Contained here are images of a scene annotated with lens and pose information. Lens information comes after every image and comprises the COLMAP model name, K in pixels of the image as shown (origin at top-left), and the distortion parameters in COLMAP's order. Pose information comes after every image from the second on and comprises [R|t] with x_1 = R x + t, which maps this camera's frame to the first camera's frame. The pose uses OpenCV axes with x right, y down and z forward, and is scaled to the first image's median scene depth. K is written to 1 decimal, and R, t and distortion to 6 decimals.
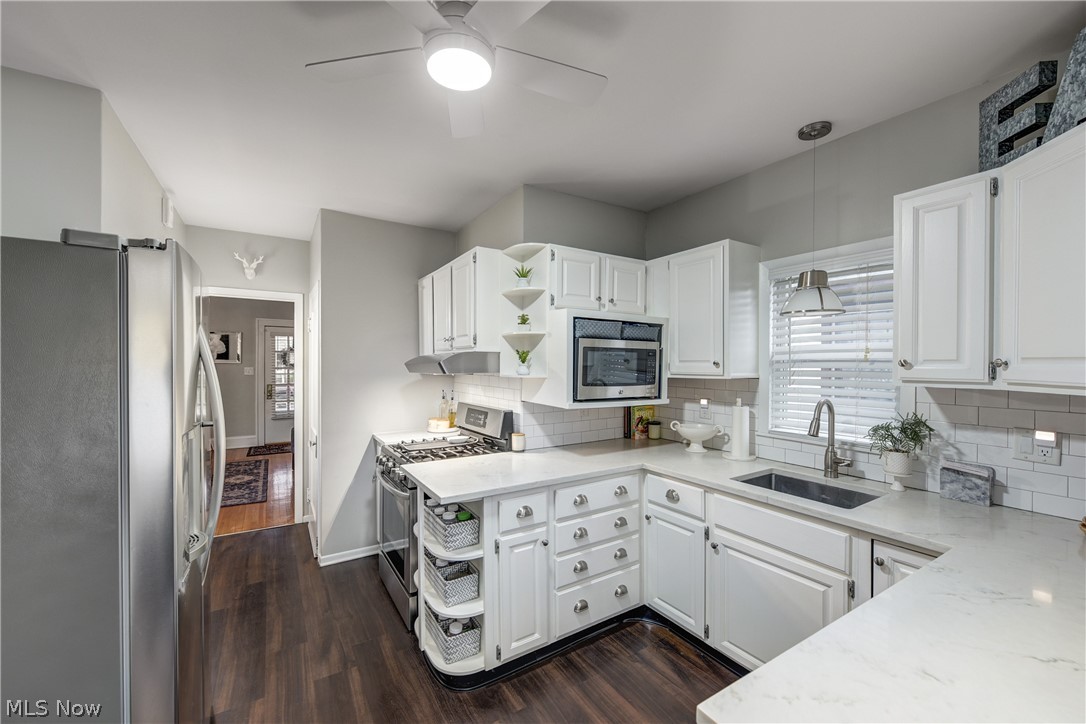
lens RADIAL K [[430.3, 0, 542.6], [0, 430.3, 361.7], [0, 0, 1]] dist [0.001731, 0.000182]
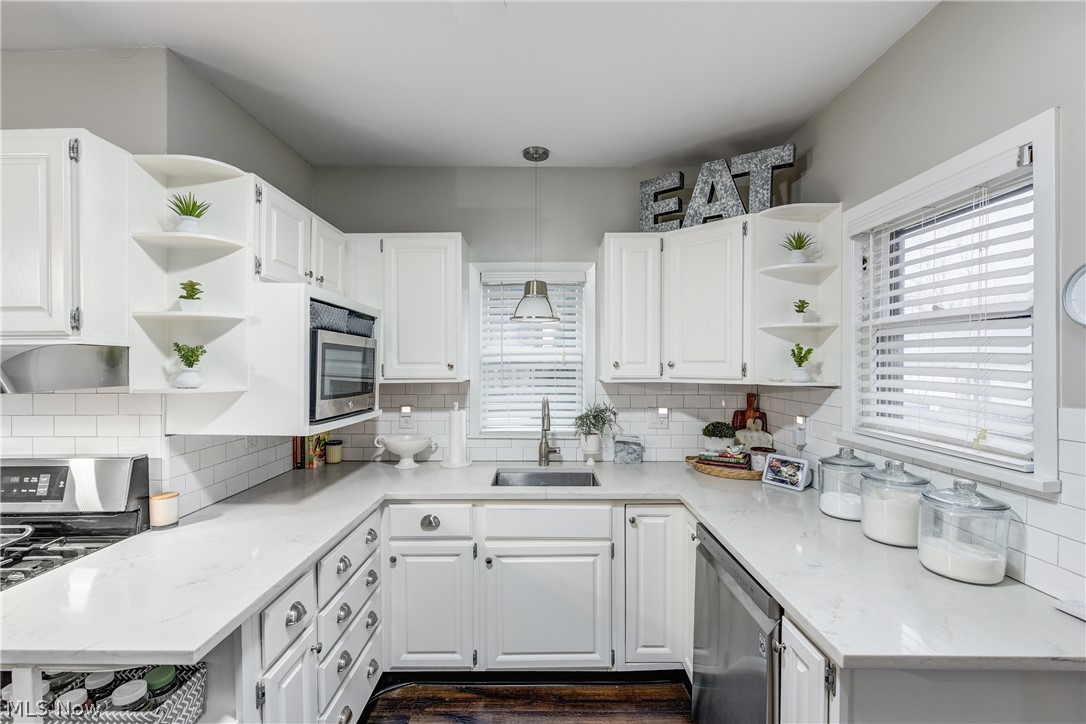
lens RADIAL K [[479.2, 0, 544.2], [0, 479.2, 363.7], [0, 0, 1]] dist [-0.000085, 0.000135]
pose [[0.543086, -0.003561, 0.839670, -0.348408], [0.001779, 0.999994, 0.003090, -0.002526], [-0.839675, -0.000184, 0.543089, 0.284941]]
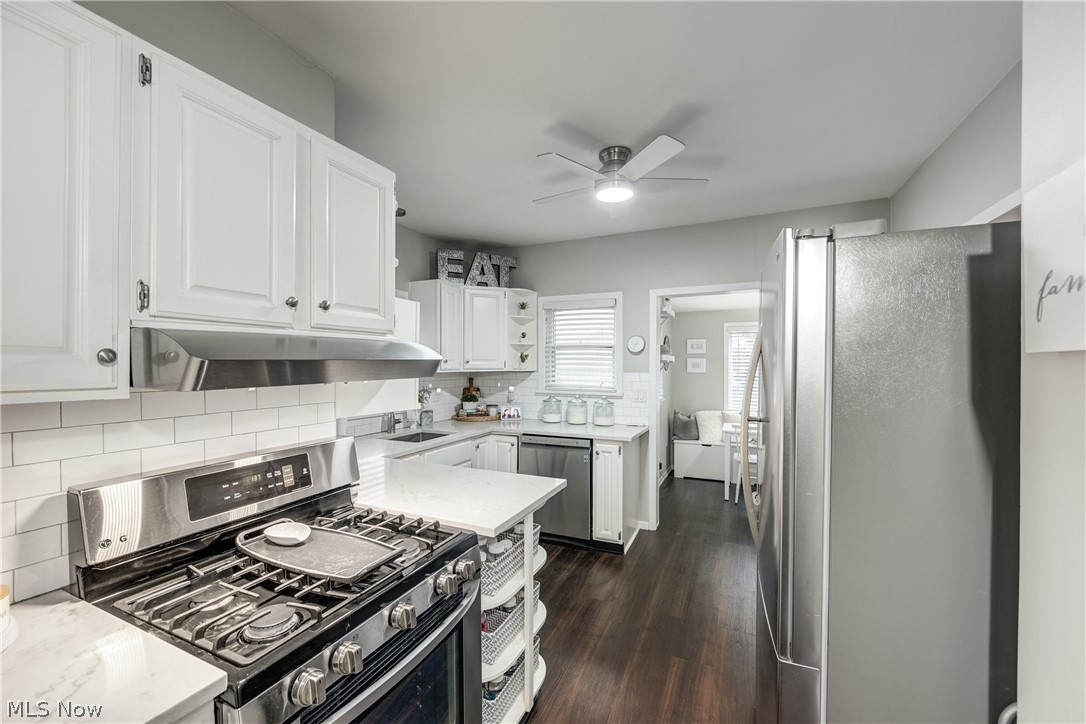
lens RADIAL K [[430.3, 0, 545.4], [0, 430.3, 365.4], [0, 0, 1]] dist [0.001731, 0.000182]
pose [[-0.539096, -0.007782, 0.842208, -0.871509], [-0.001619, 0.999965, 0.008203, 0.003658], [-0.842243, 0.003059, -0.539090, 1.236596]]
